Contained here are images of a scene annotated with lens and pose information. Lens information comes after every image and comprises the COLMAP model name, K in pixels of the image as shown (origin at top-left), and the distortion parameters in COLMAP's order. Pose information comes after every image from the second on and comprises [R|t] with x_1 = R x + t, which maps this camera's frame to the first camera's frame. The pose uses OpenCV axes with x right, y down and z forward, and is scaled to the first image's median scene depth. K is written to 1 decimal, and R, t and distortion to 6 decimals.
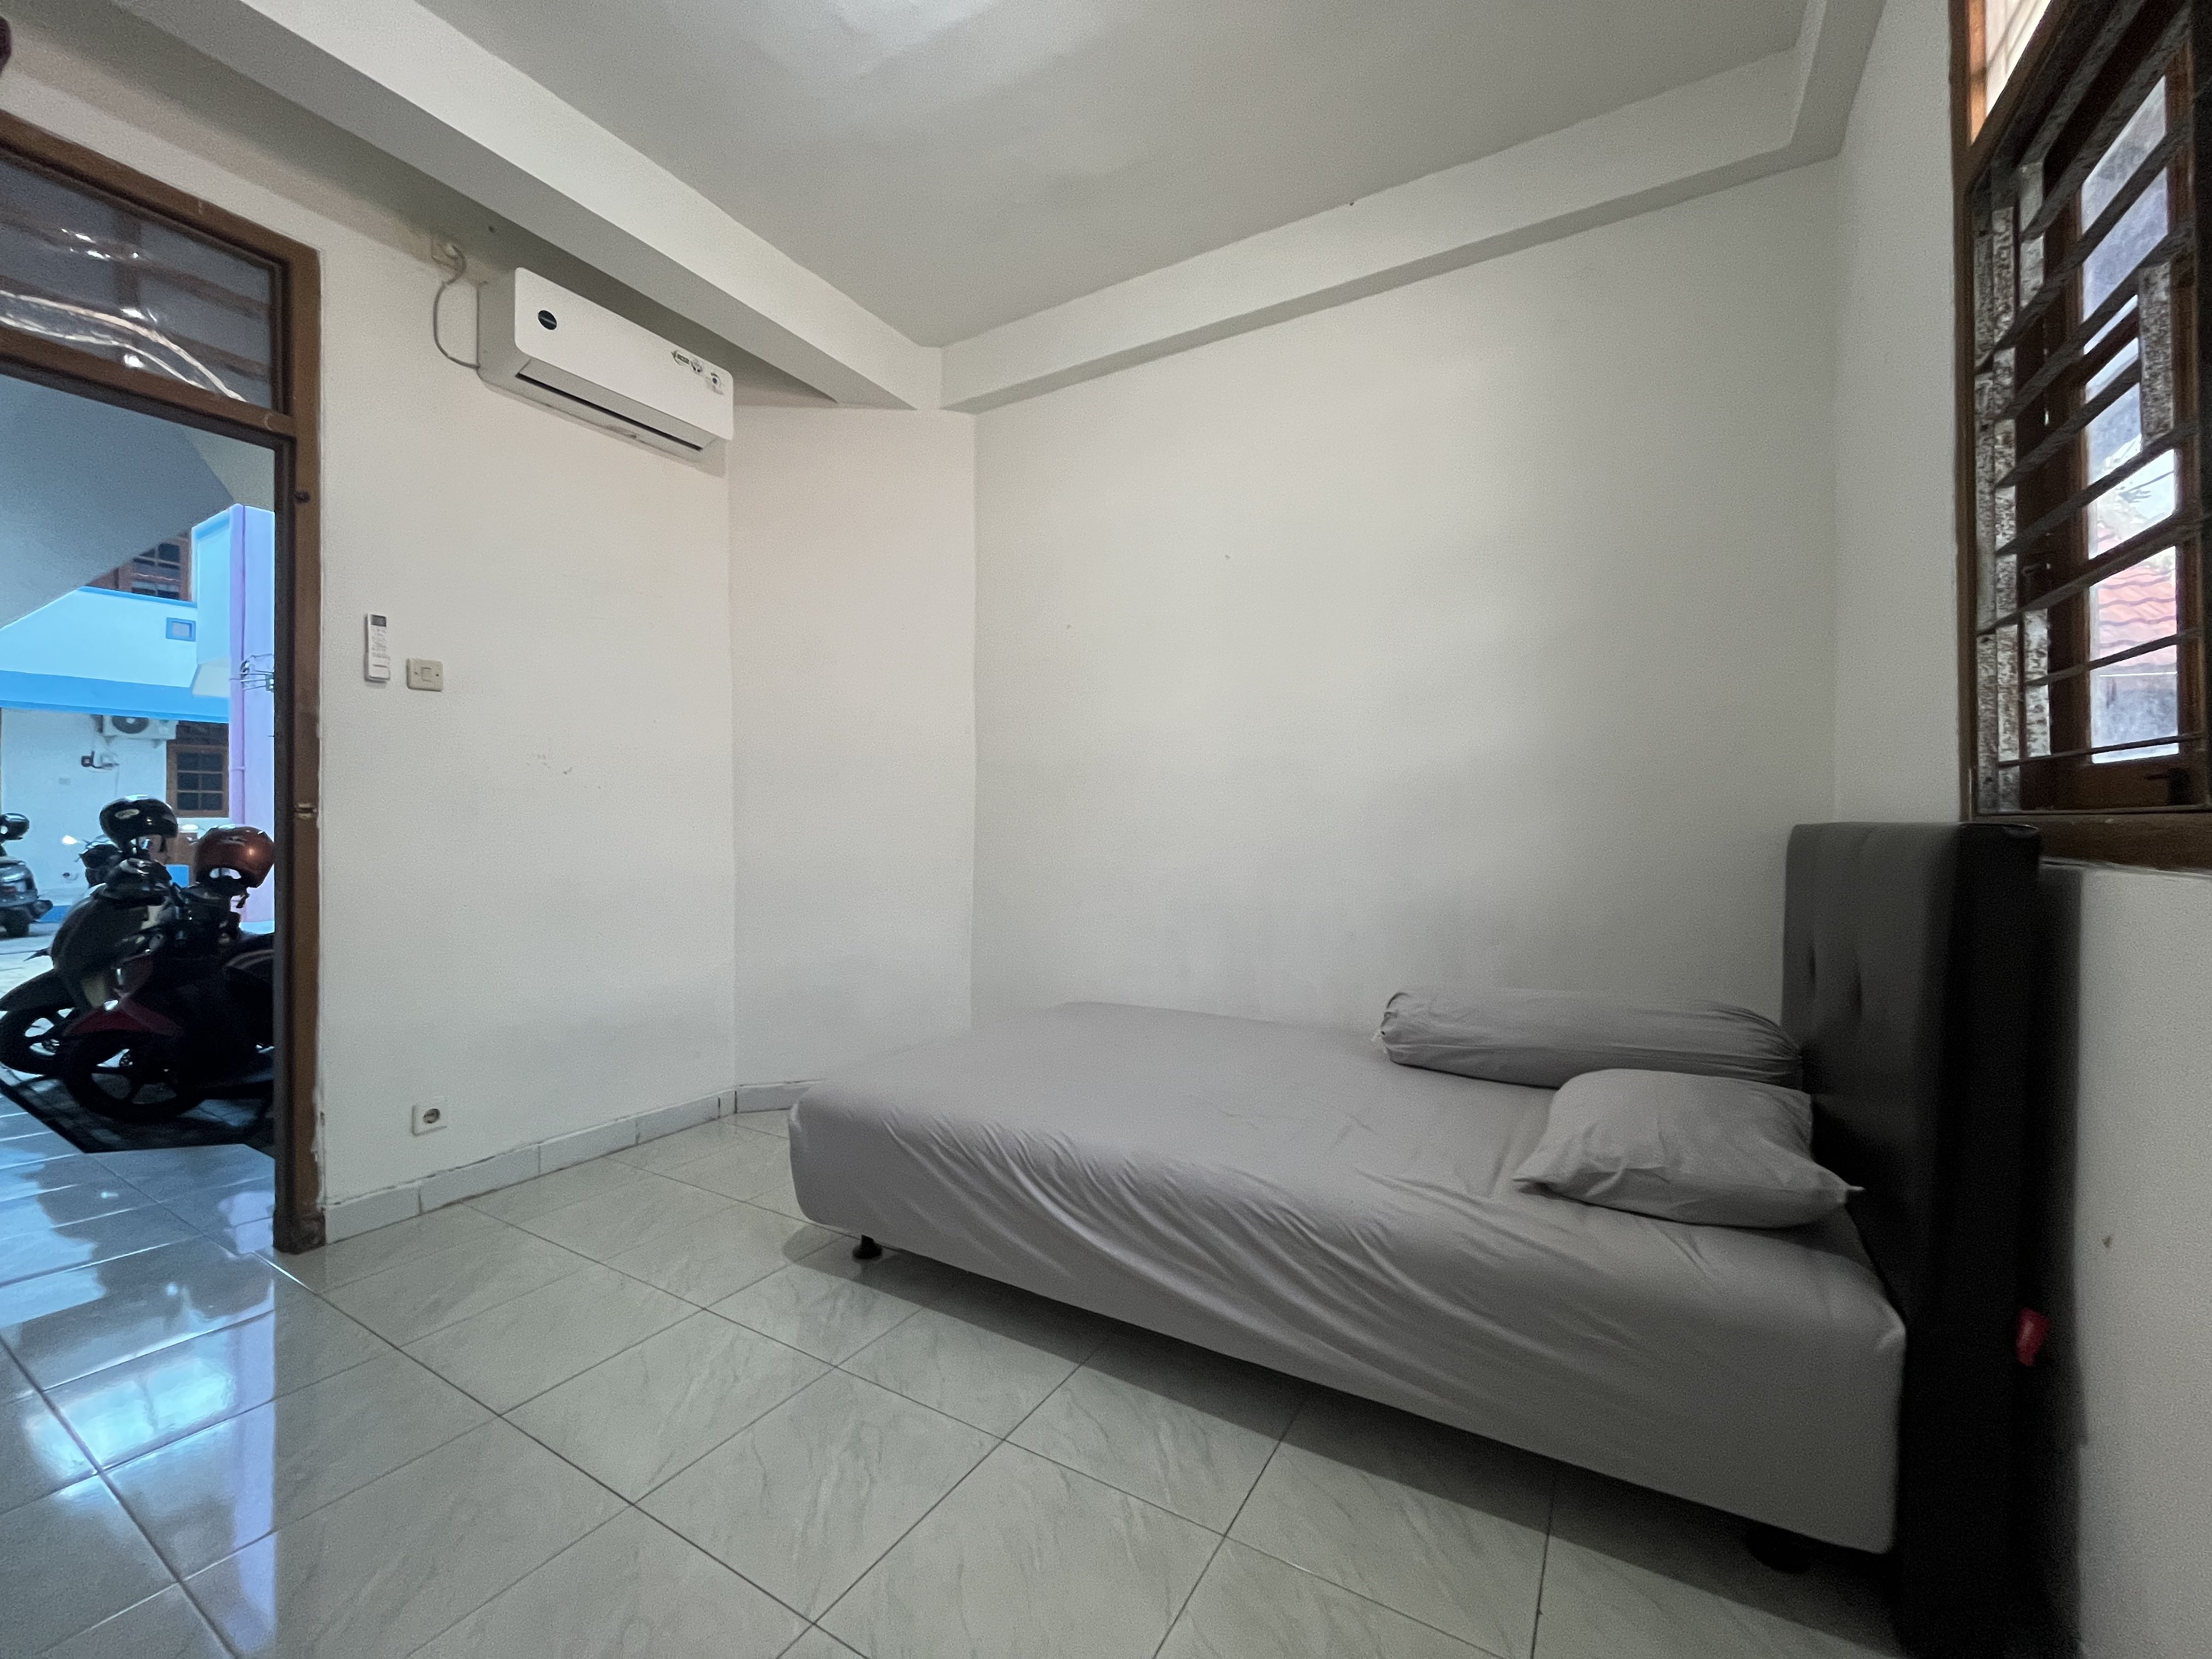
lens RADIAL K [[898.2, 0, 1104.7], [0, 898.2, 820.2], [0, 0, 1]] dist [0.002182, -0.000324]
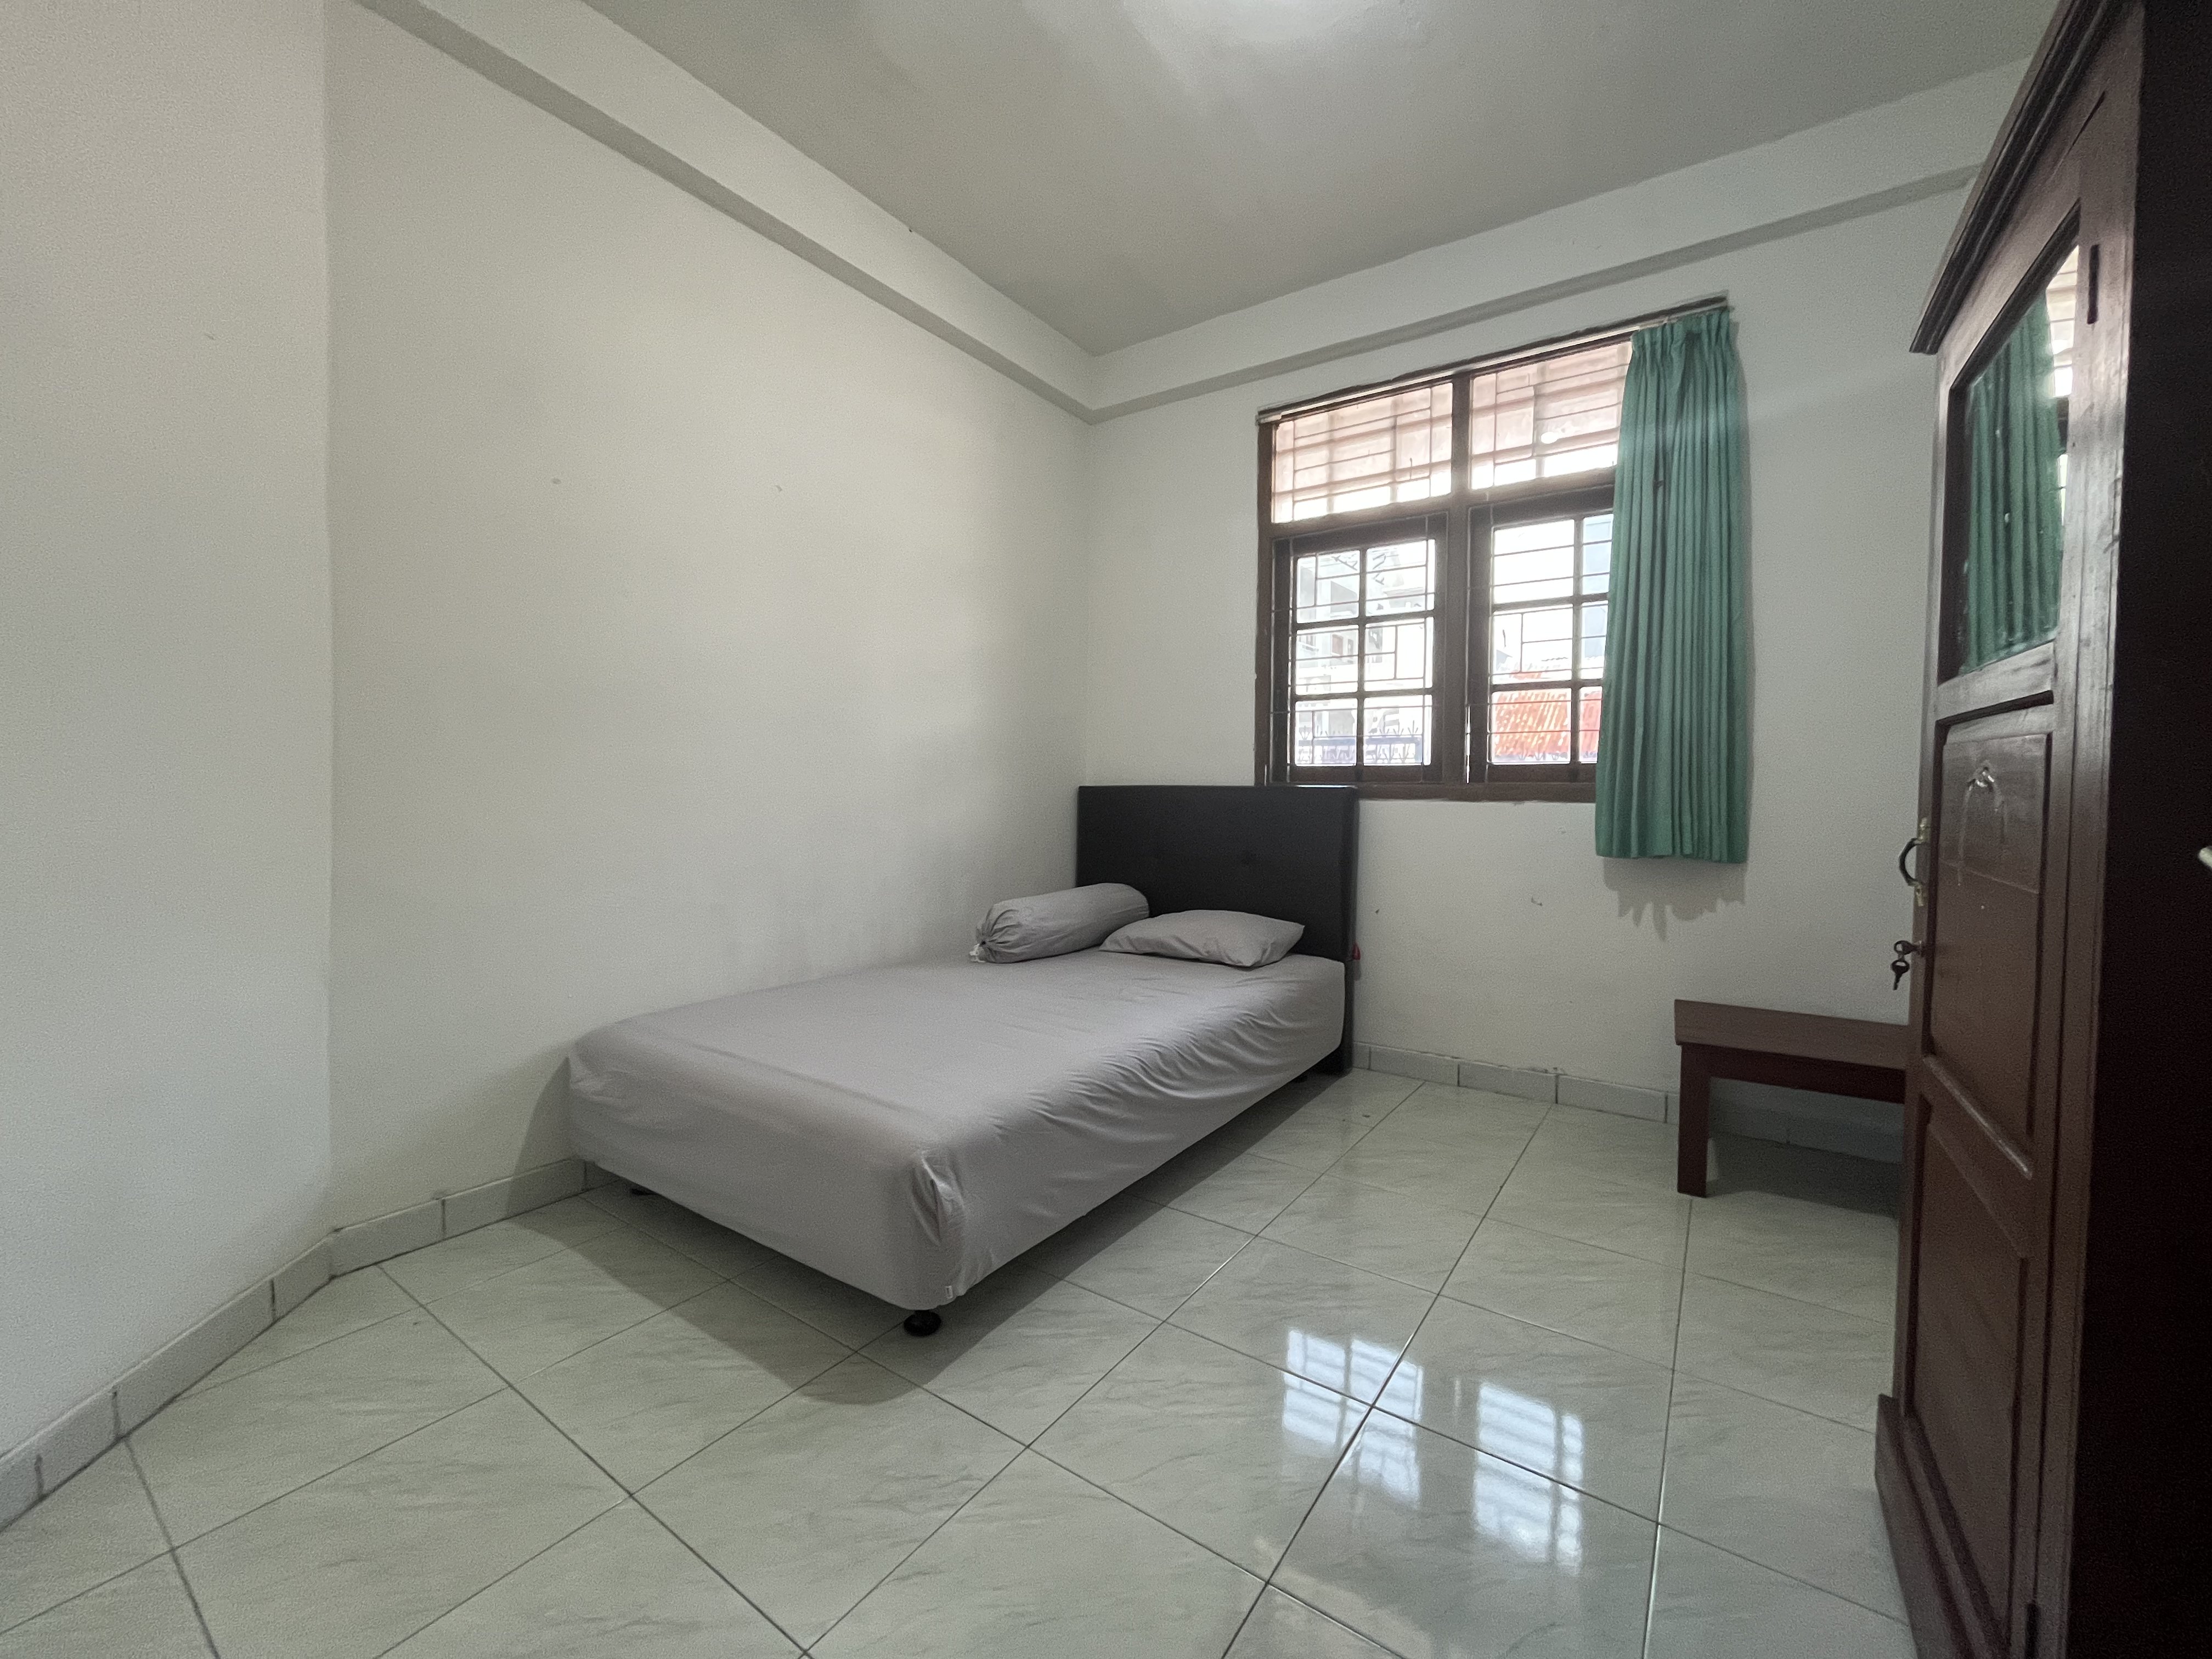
lens RADIAL K [[865.4, 0, 1133.6], [0, 865.4, 832.0], [0, 0, 1]] dist [-0.002668, -0.000113]
pose [[0.049943, -0.031821, 0.998245, -0.850928], [-0.021523, 0.999226, 0.032929, 0.029947], [-0.998520, -0.023130, 0.049219, 0.695290]]
